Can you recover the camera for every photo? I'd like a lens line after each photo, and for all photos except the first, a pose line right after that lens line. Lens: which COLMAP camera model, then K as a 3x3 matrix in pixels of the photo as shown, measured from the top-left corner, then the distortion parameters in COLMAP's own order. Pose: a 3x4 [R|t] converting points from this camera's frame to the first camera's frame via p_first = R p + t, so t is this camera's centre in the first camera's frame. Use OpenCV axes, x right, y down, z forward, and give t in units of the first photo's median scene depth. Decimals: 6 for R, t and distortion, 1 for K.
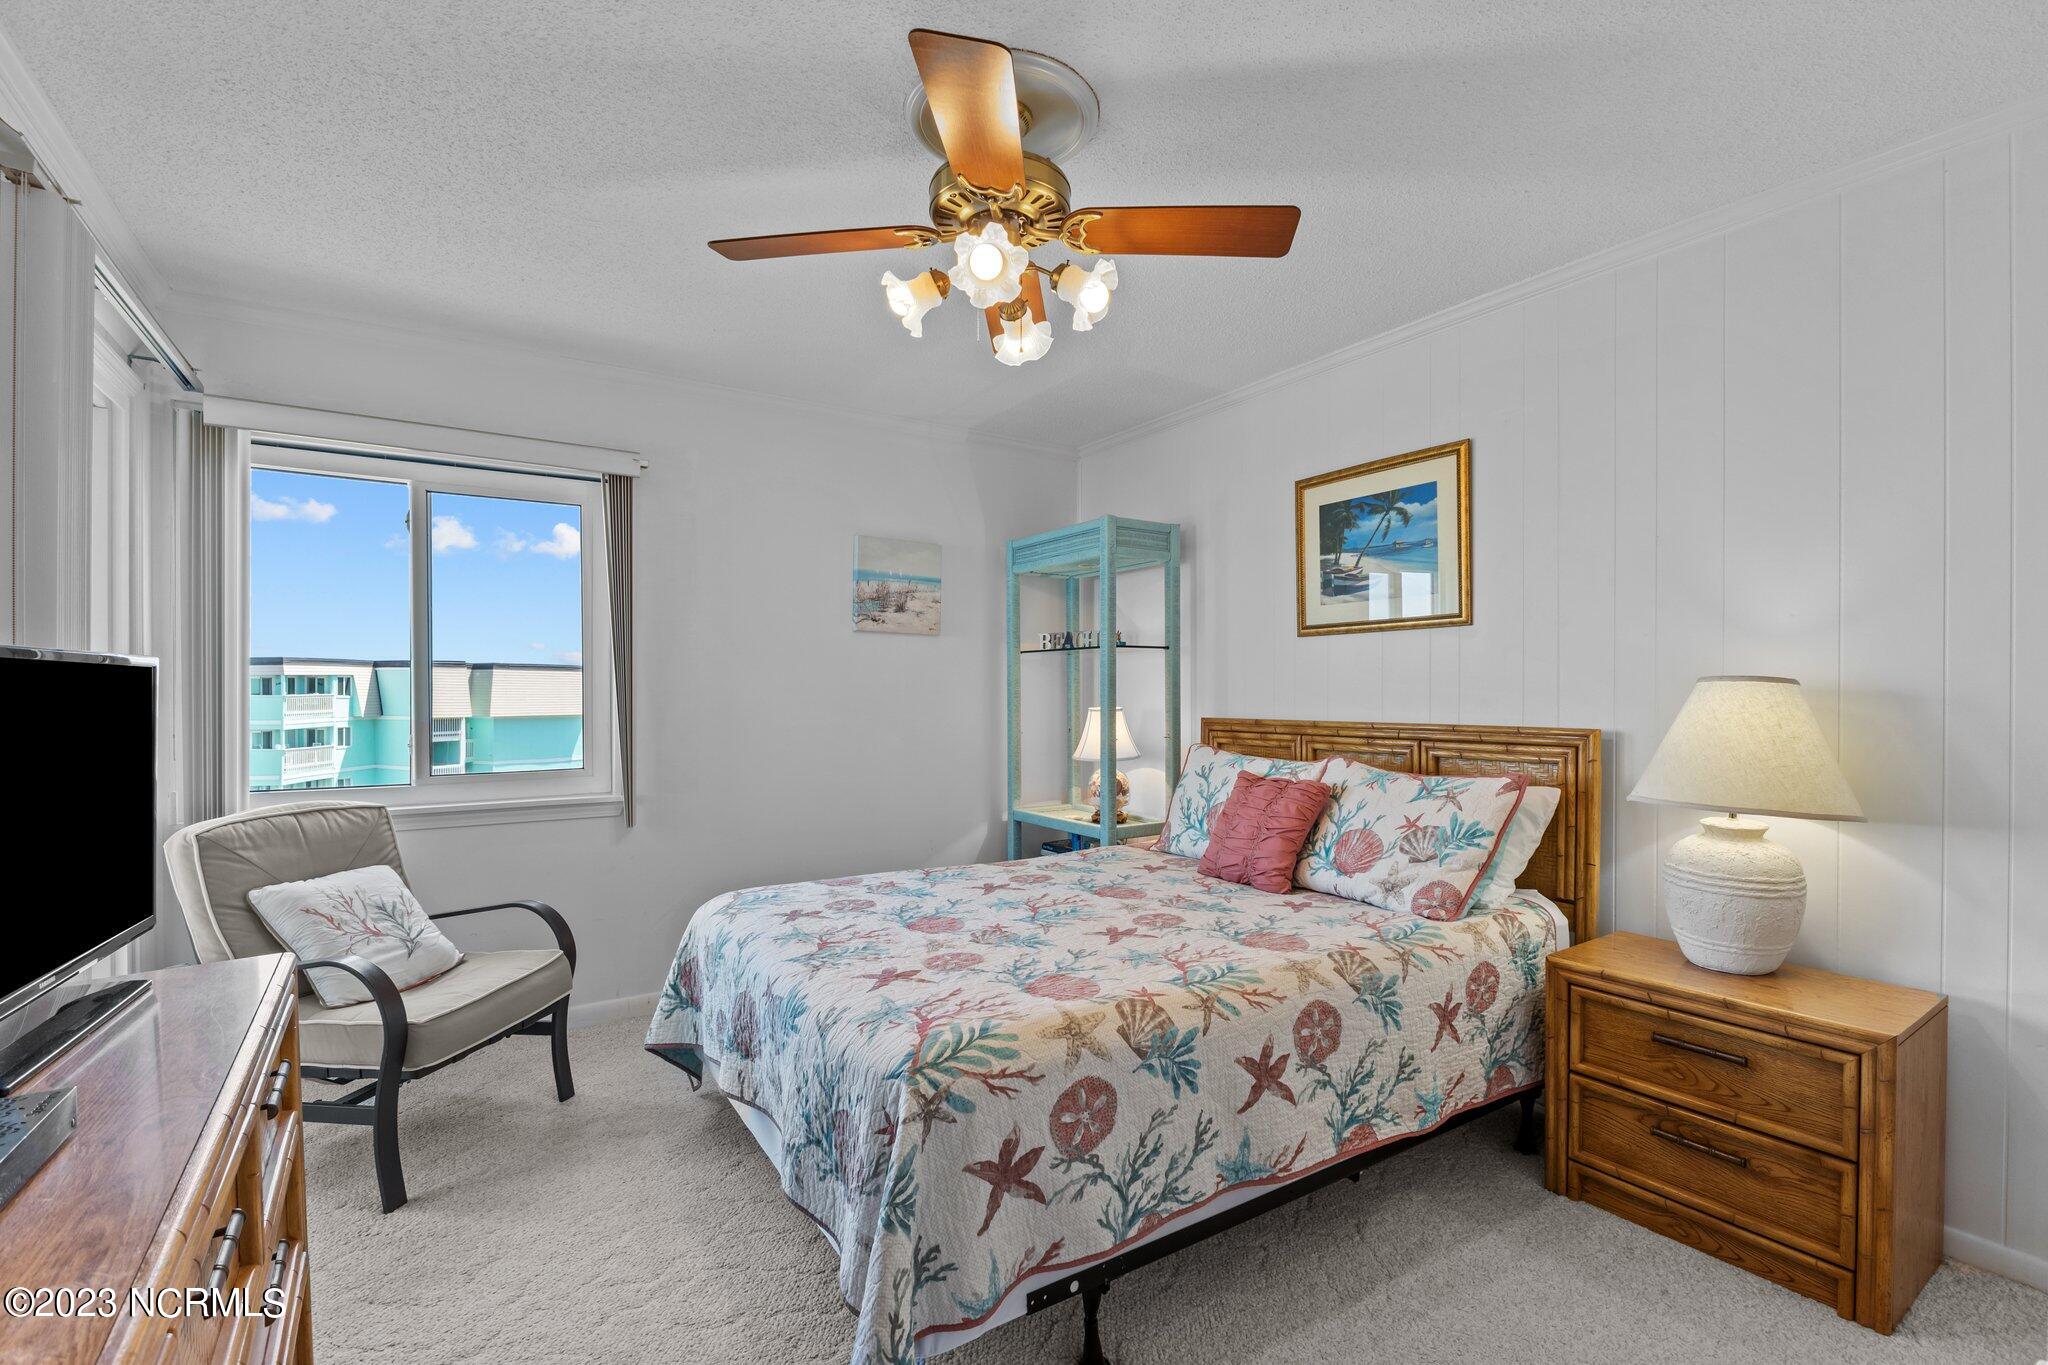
lens RADIAL K [[939.9, 0, 1017.5], [0, 939.9, 692.1], [0, 0, 1]] dist [-0.000176, 0.000078]
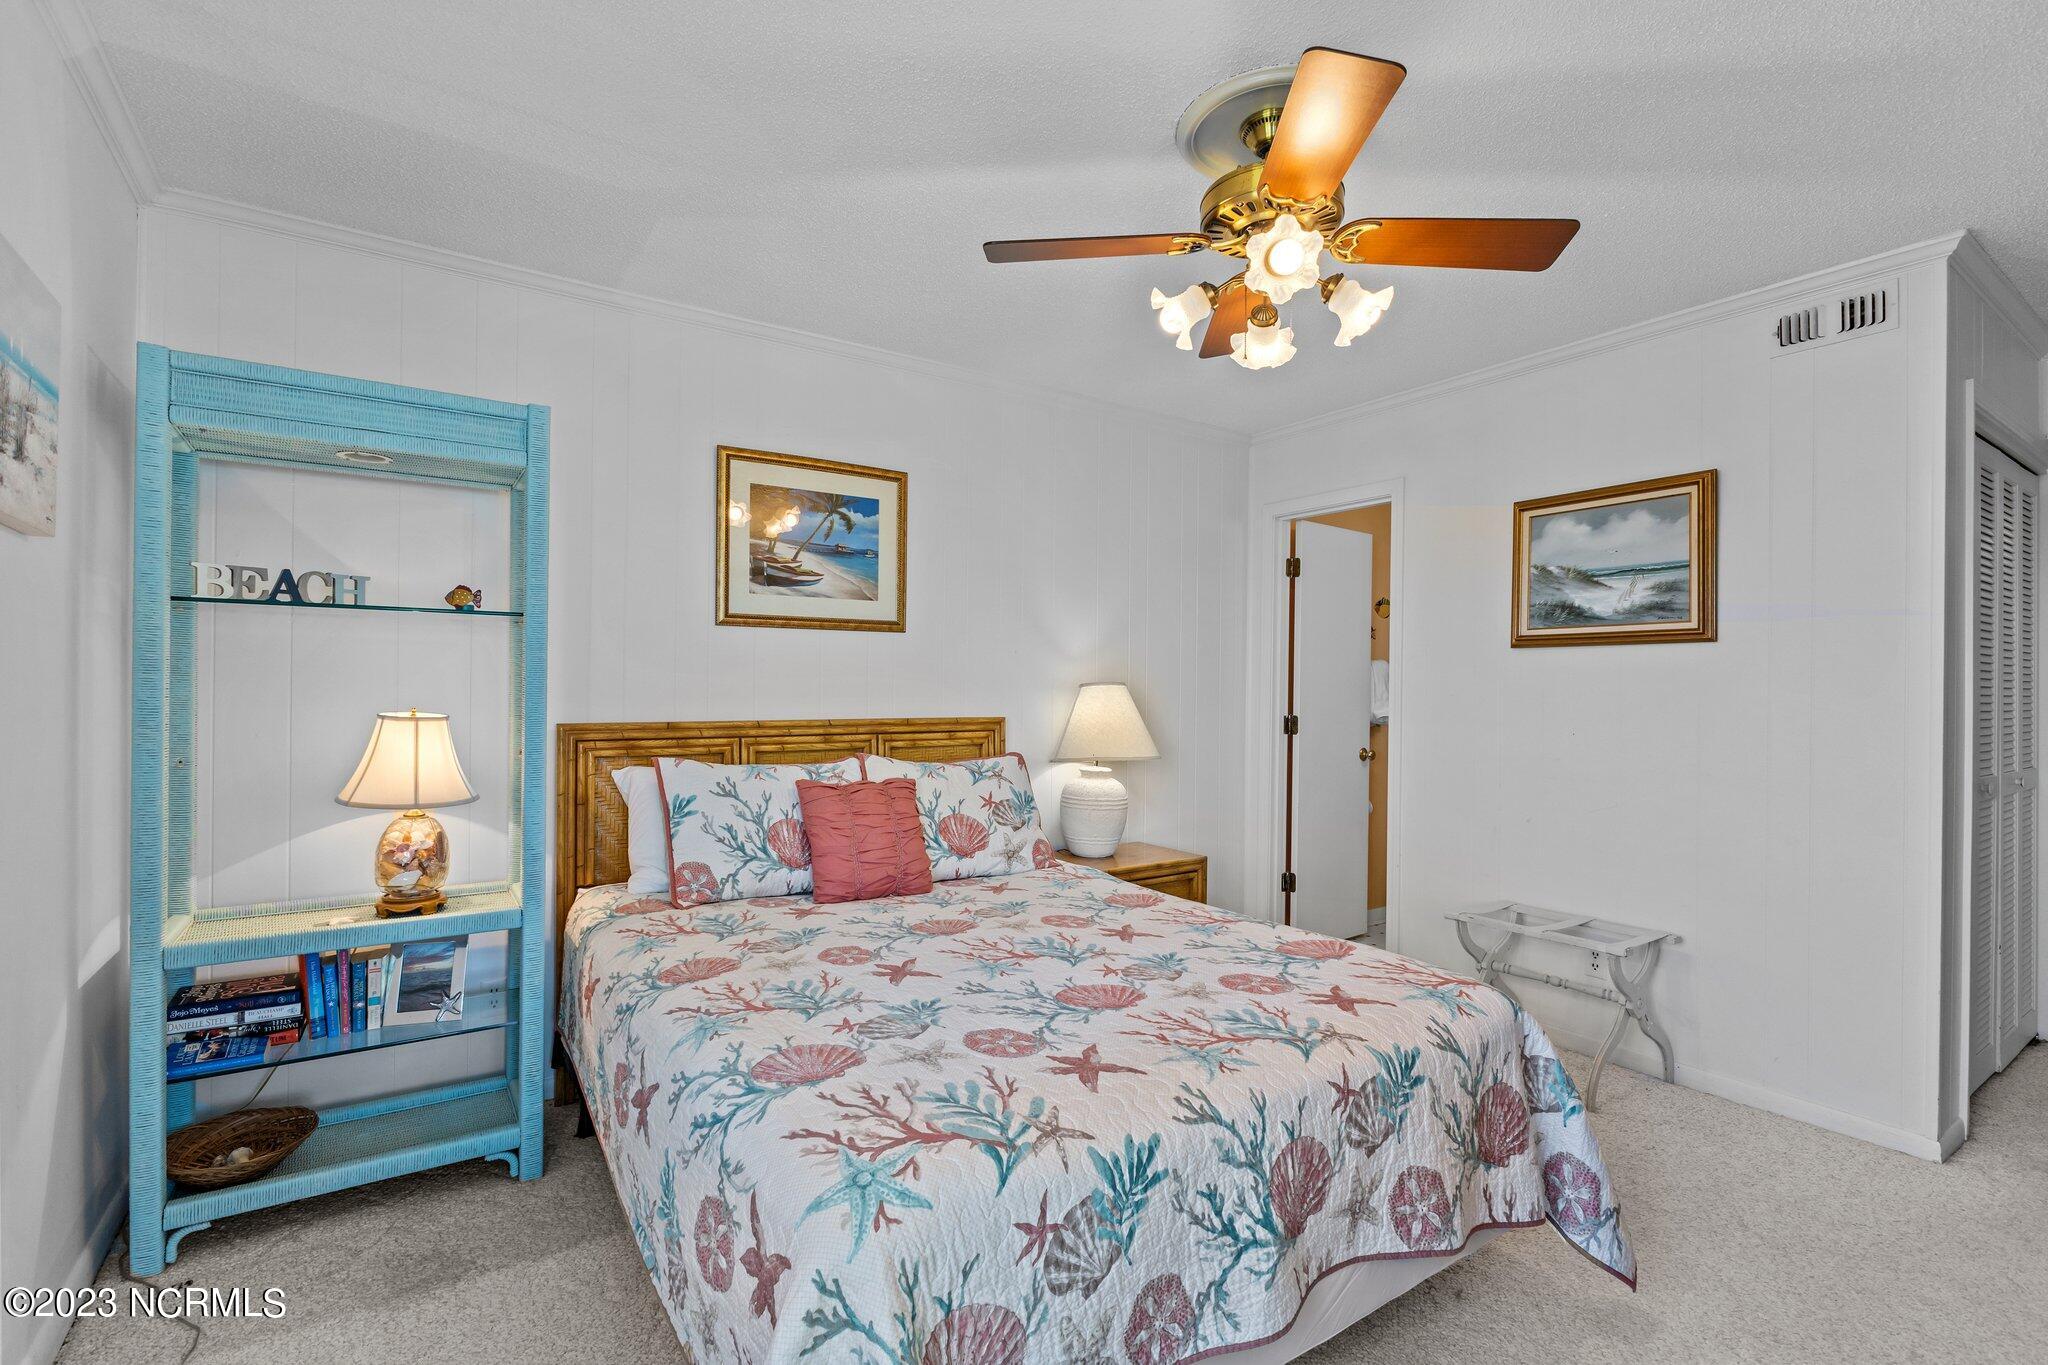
lens RADIAL K [[966.2, 0, 1029.4], [0, 966.2, 740.1], [0, 0, 1]] dist [-0.000747, -0.000038]
pose [[-0.037704, -0.043278, 0.998351, -0.694600], [-0.001237, 0.999063, 0.043262, 0.009568], [-0.999288, 0.000396, -0.037722, 0.844060]]
